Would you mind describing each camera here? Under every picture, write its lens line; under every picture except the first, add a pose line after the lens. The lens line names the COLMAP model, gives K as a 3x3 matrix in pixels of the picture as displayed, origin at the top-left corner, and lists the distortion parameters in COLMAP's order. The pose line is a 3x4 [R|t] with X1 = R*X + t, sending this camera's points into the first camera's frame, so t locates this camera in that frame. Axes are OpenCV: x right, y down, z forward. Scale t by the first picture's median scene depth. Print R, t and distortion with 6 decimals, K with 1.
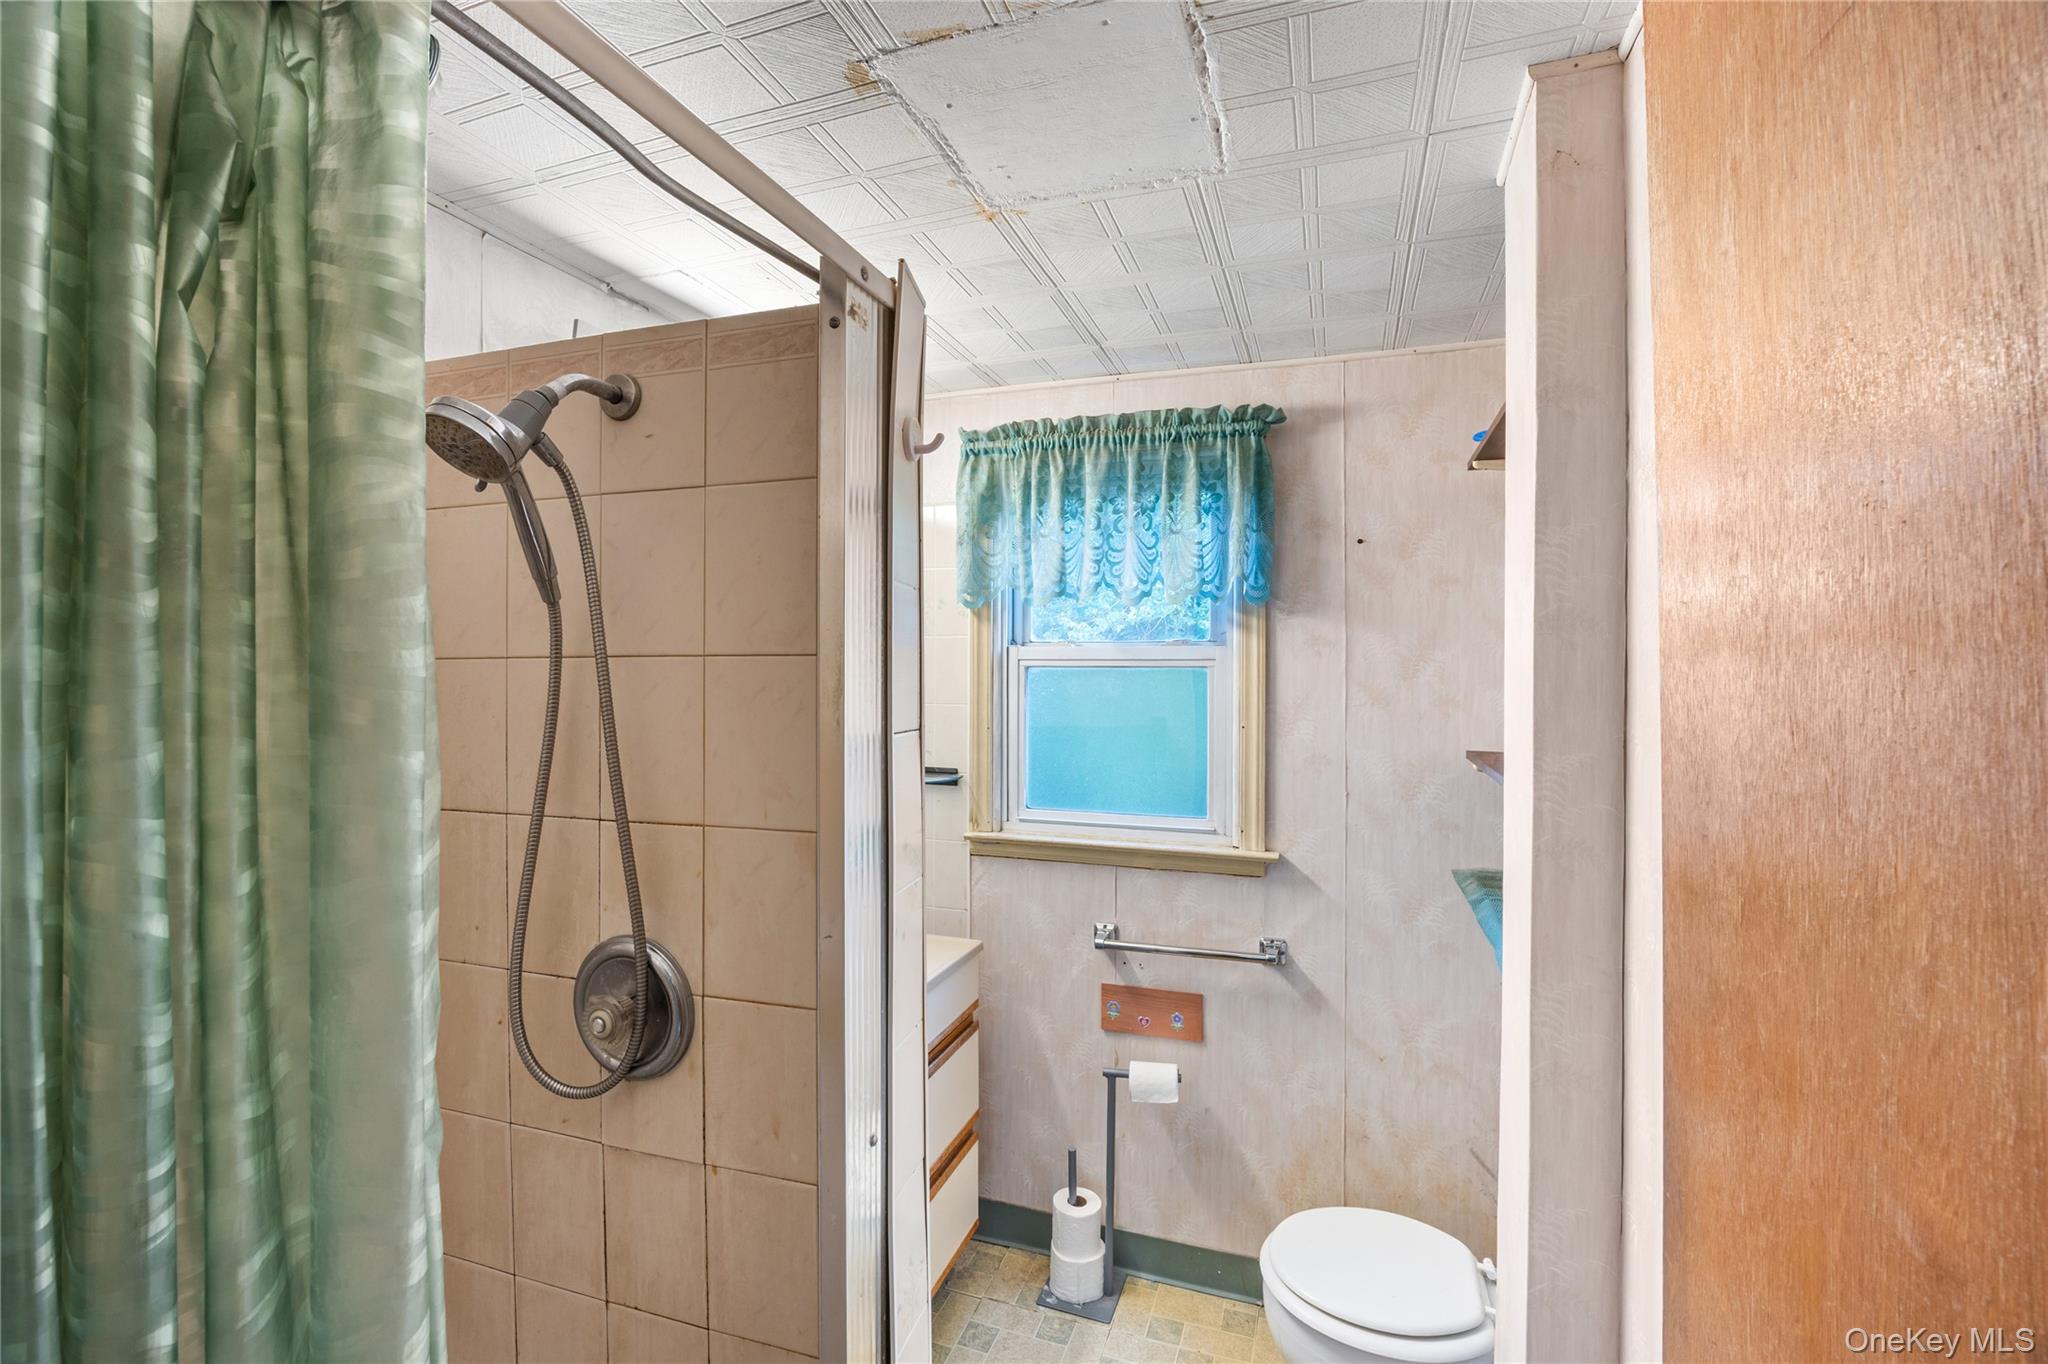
lens RADIAL K [[901.4, 0, 1024.0], [0, 901.4, 682.0], [0, 0, 1]] dist [0.000027, 0.000031]
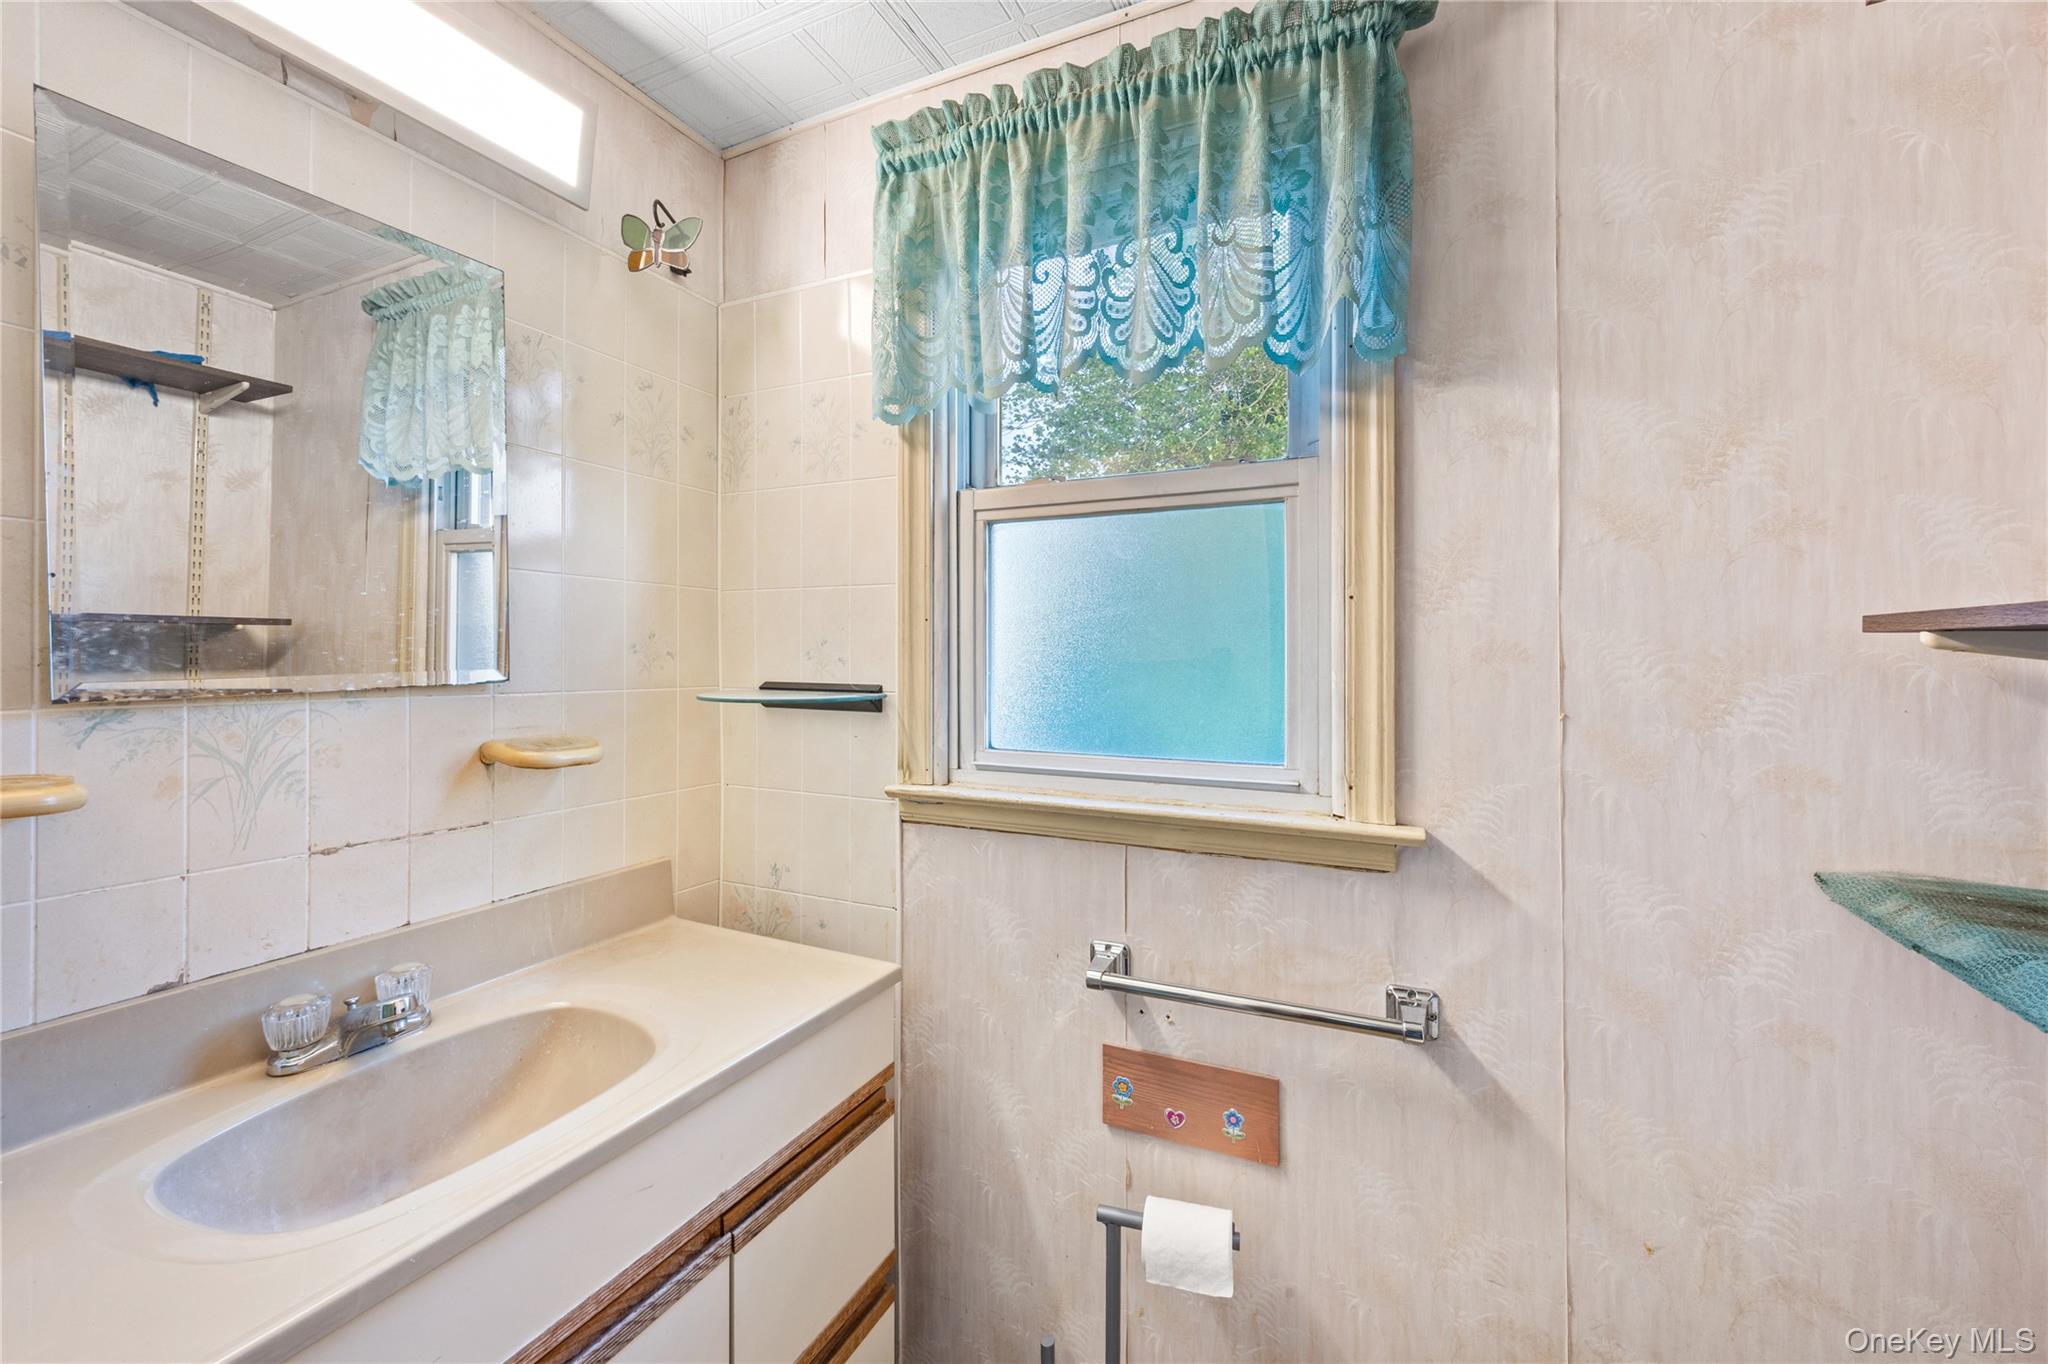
lens RADIAL K [[839.5, 0, 1018.3], [0, 839.5, 651.1], [0, 0, 1]] dist [0.014408, -0.000059]
pose [[0.993879, -0.002366, -0.110450, 0.096448], [0.000723, 0.999888, -0.014917, 0.089023], [0.110473, 0.014746, 0.993770, 0.461289]]
